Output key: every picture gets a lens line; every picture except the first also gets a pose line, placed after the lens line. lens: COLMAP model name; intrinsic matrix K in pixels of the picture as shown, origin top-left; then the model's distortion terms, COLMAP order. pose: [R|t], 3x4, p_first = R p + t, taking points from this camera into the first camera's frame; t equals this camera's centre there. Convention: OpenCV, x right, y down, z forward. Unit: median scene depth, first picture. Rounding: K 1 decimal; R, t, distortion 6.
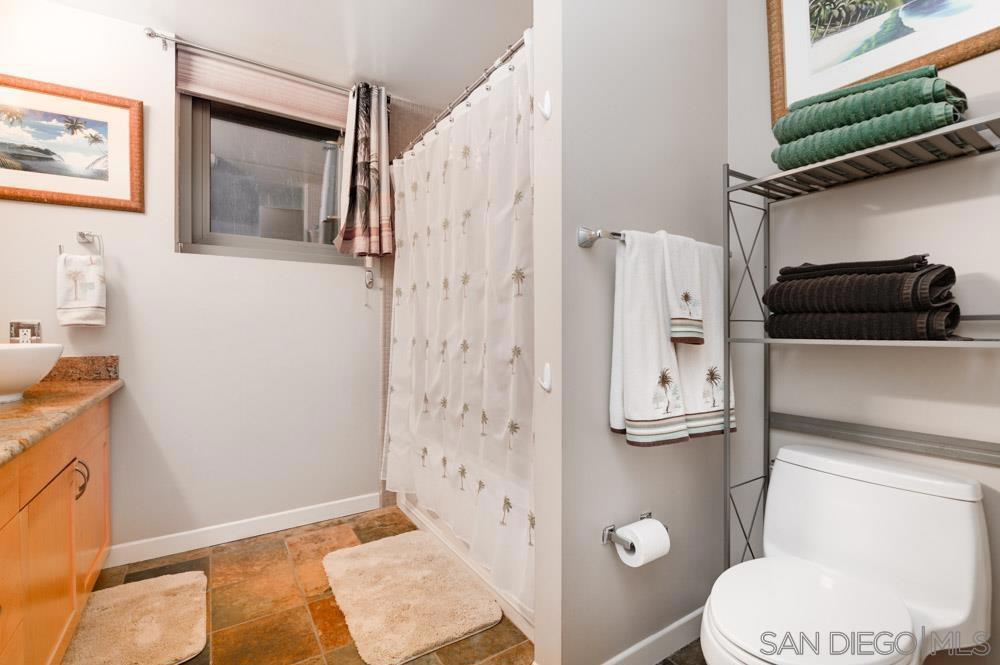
lens RADIAL K [[427.5, 0, 499.9], [0, 427.5, 330.1], [0, 0, 1]] dist [0.004179, -0.003931]
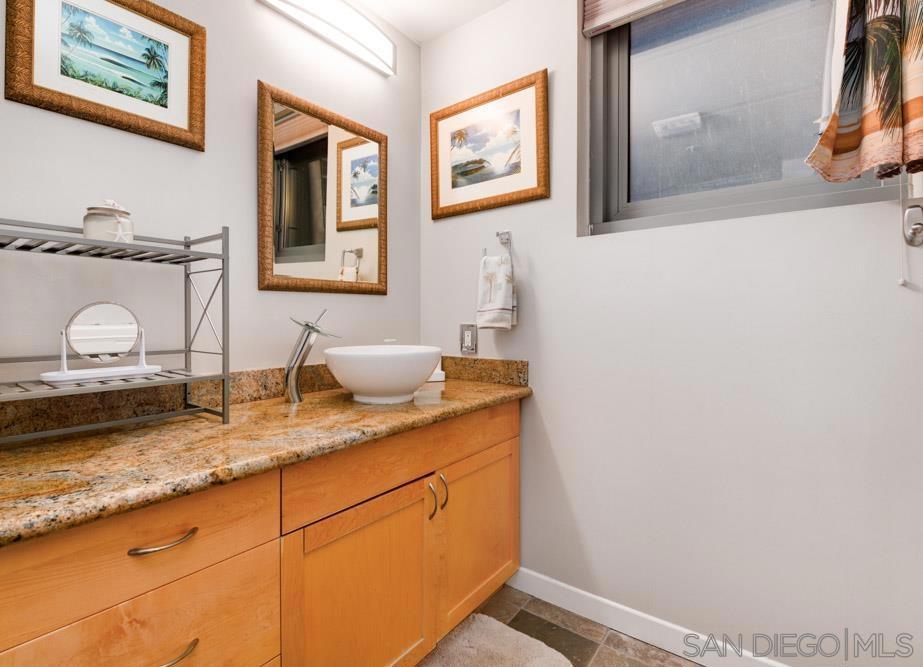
lens RADIAL K [[459.7, 0, 456.6], [0, 459.7, 320.4], [0, 0, 1]] dist [-0.000231, -0.002632]
pose [[0.318214, 0.000031, -0.948019, -0.012934], [-0.001451, 0.999999, -0.000454, -0.025775], [0.948018, 0.001520, 0.318214, 0.541810]]
